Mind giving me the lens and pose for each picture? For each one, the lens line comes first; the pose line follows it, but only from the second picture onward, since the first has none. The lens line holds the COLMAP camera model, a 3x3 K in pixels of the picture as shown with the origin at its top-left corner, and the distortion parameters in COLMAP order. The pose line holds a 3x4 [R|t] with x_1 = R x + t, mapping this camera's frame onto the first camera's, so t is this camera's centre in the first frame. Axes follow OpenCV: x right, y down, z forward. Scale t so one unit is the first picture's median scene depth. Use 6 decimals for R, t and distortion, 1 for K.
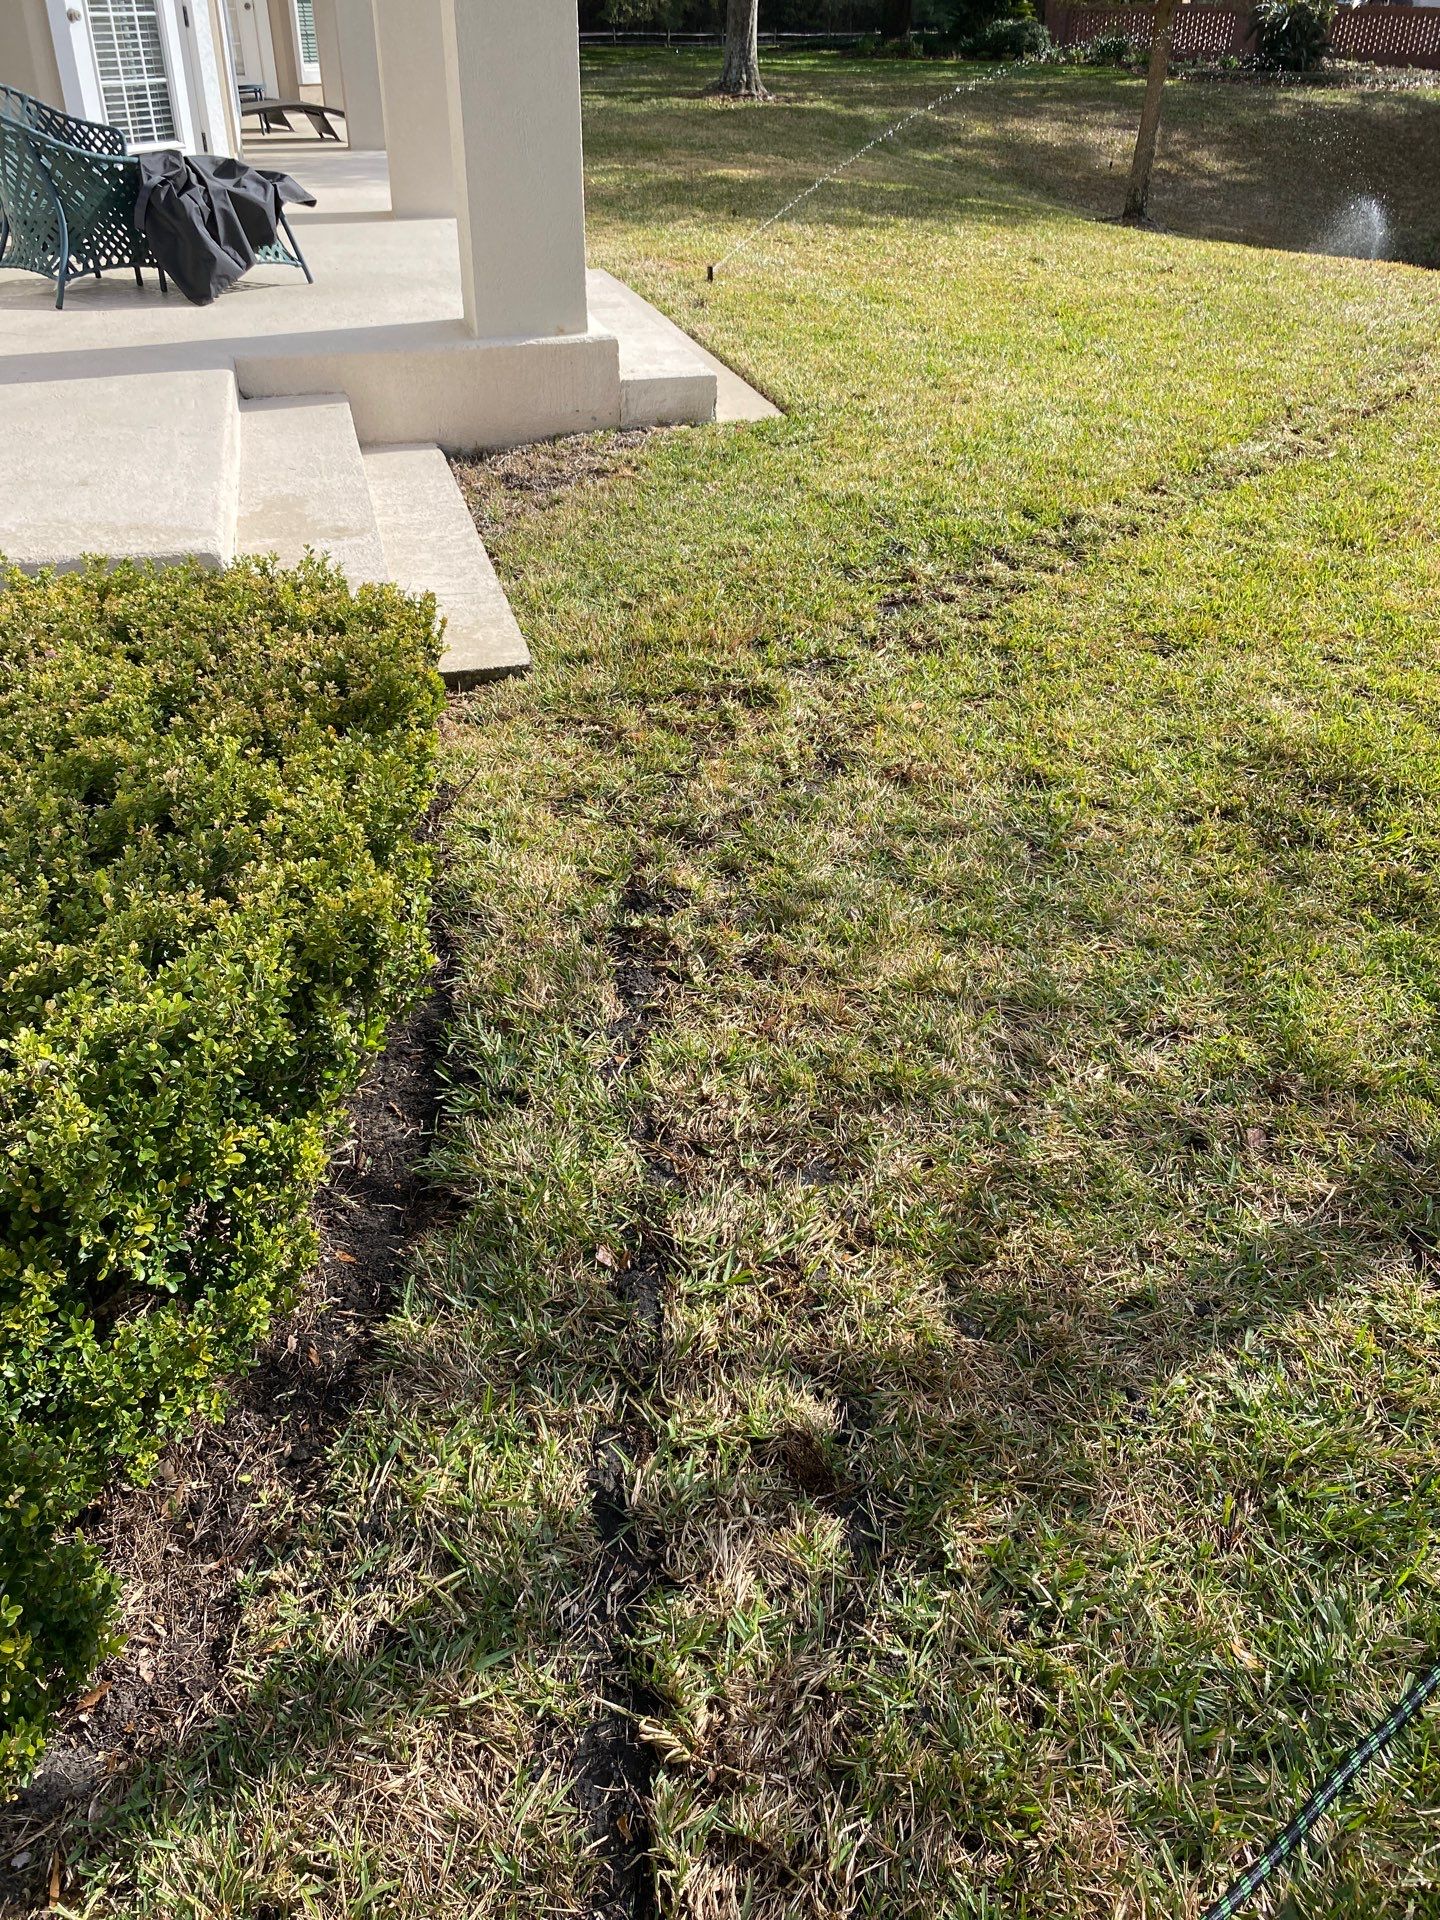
lens RADIAL K [[1456.7, 0, 720.0], [0, 1456.7, 960.0], [0, 0, 1]] dist [-0.004681, -0.013412]
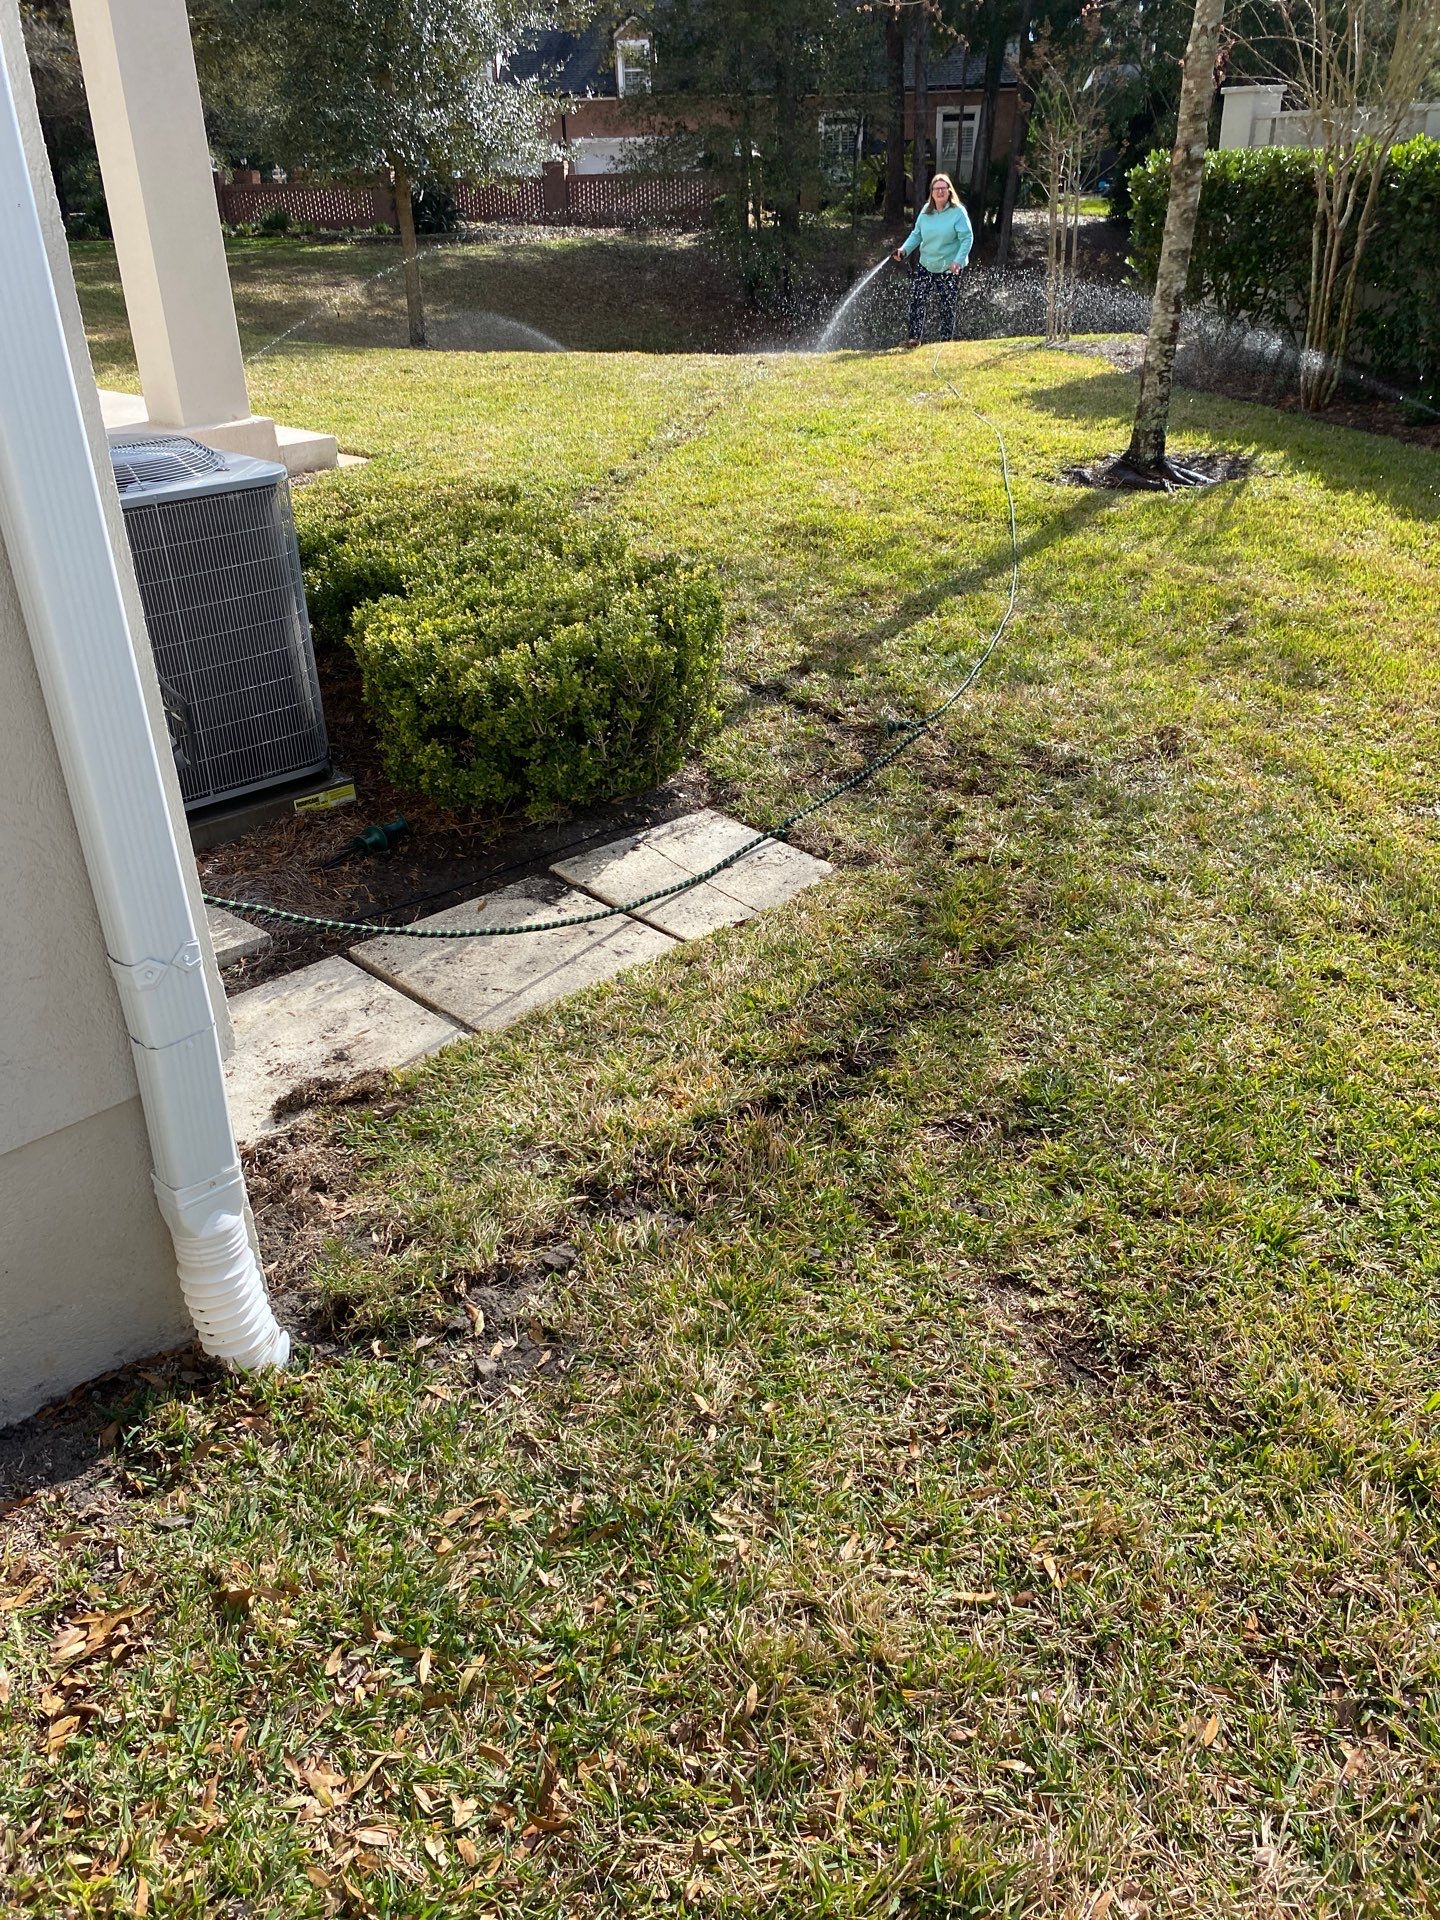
lens RADIAL K [[1456.7, 0, 720.0], [0, 1456.7, 960.0], [0, 0, 1]] dist [-0.004681, -0.013412]
pose [[0.858802, -0.261961, 0.440268, -0.123803], [0.299895, 0.953812, -0.017465, 0.071917], [-0.415358, 0.147033, 0.897696, -0.123404]]
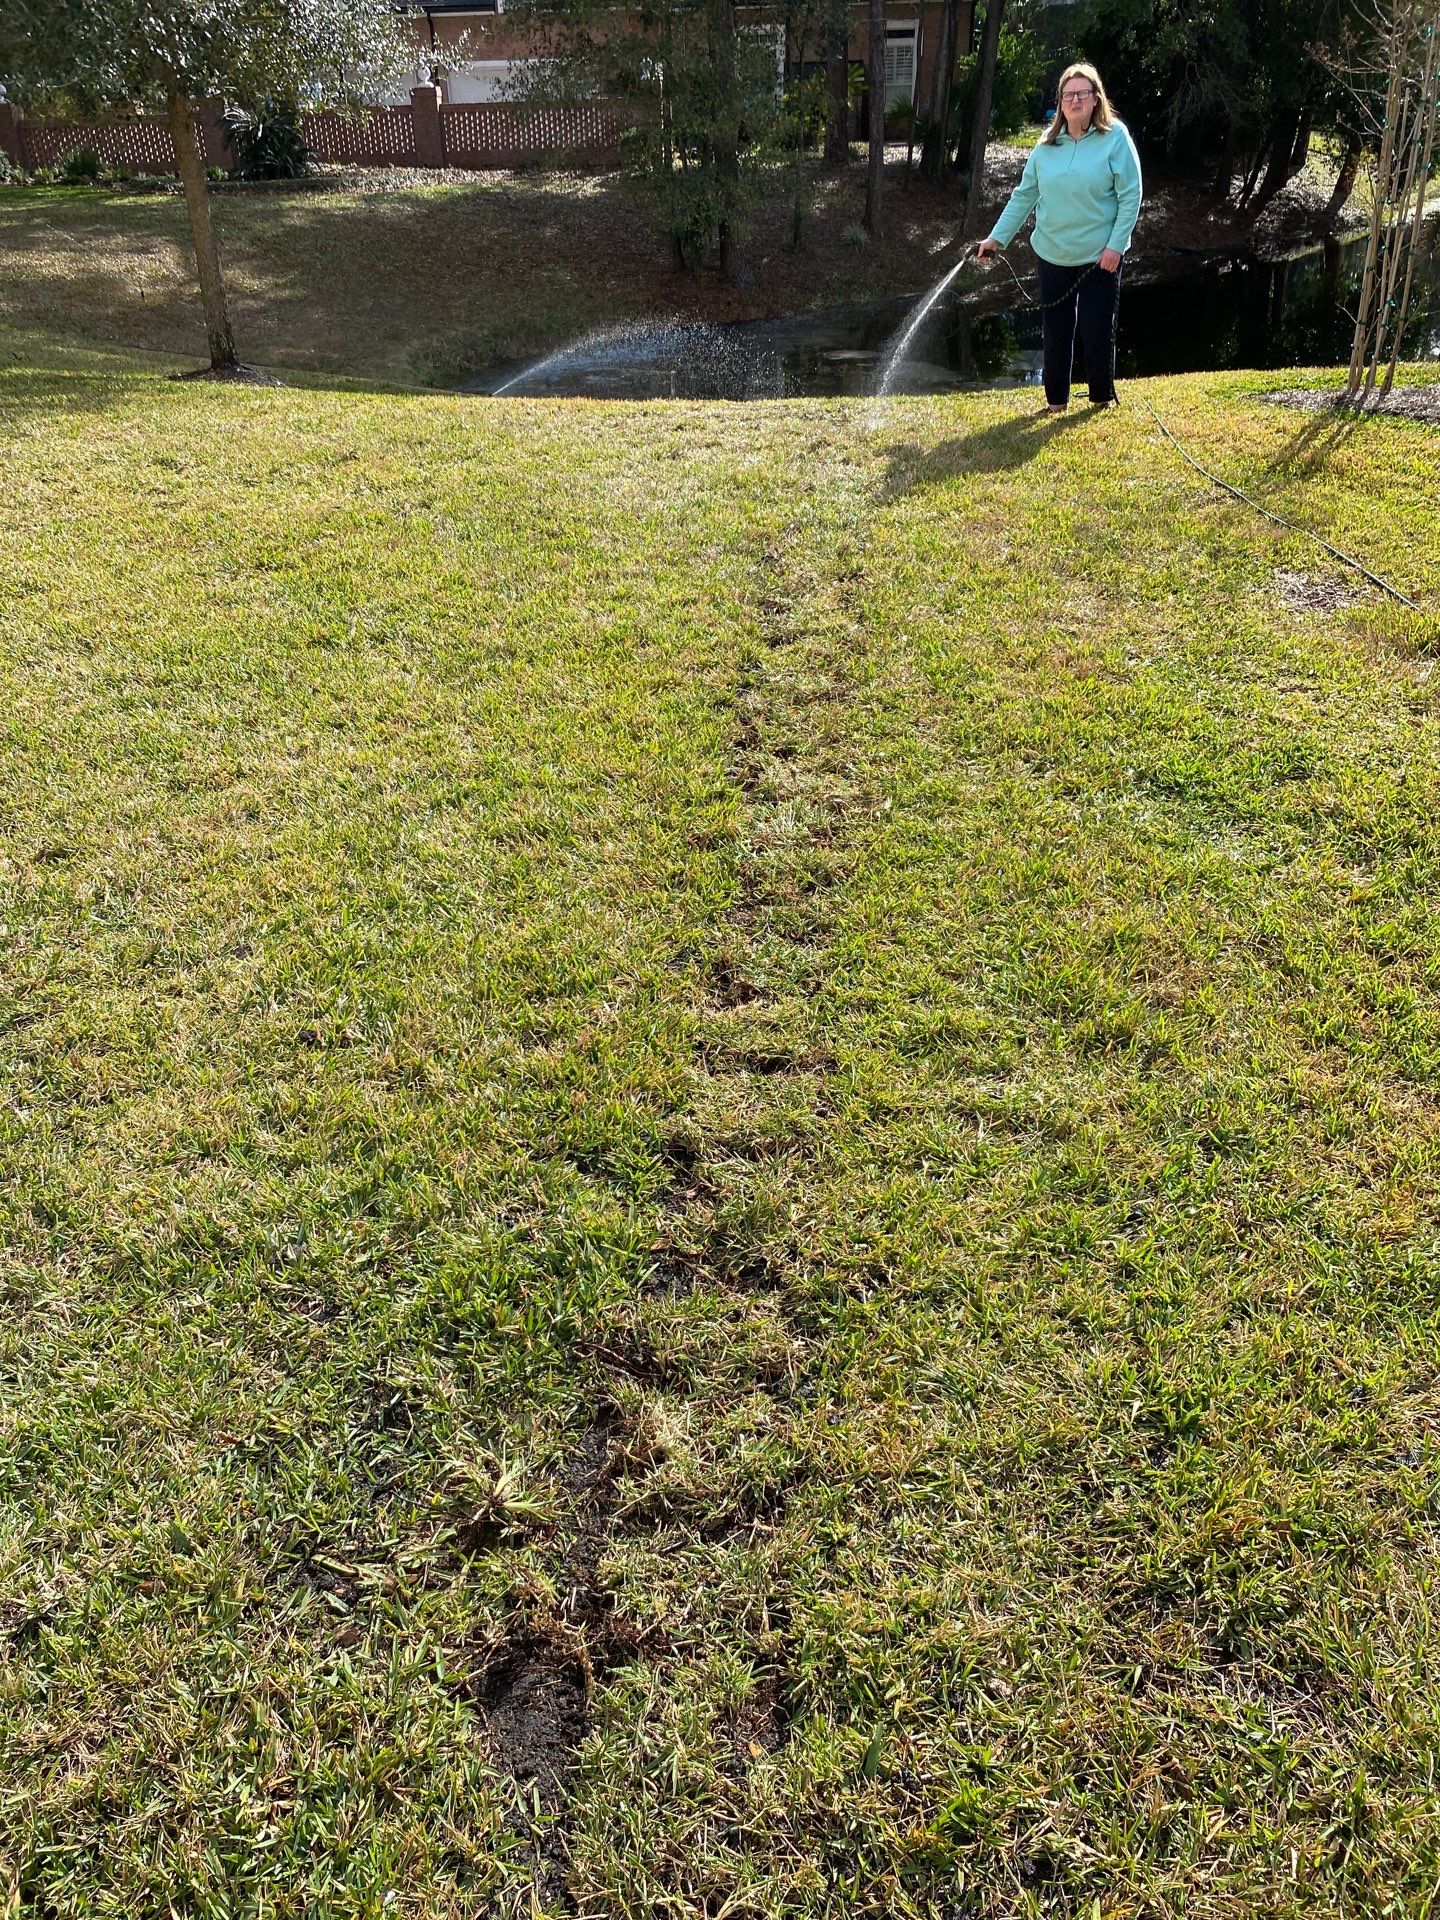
lens RADIAL K [[1434.8, 0, 720.0], [0, 1434.8, 960.0], [0, 0, 1]] dist [0.001780, -0.004566]
pose [[0.819505, -0.314390, 0.479136, 0.007650], [0.337768, 0.940407, 0.039346, -0.072492], [-0.462953, 0.129592, 0.876858, 0.106171]]
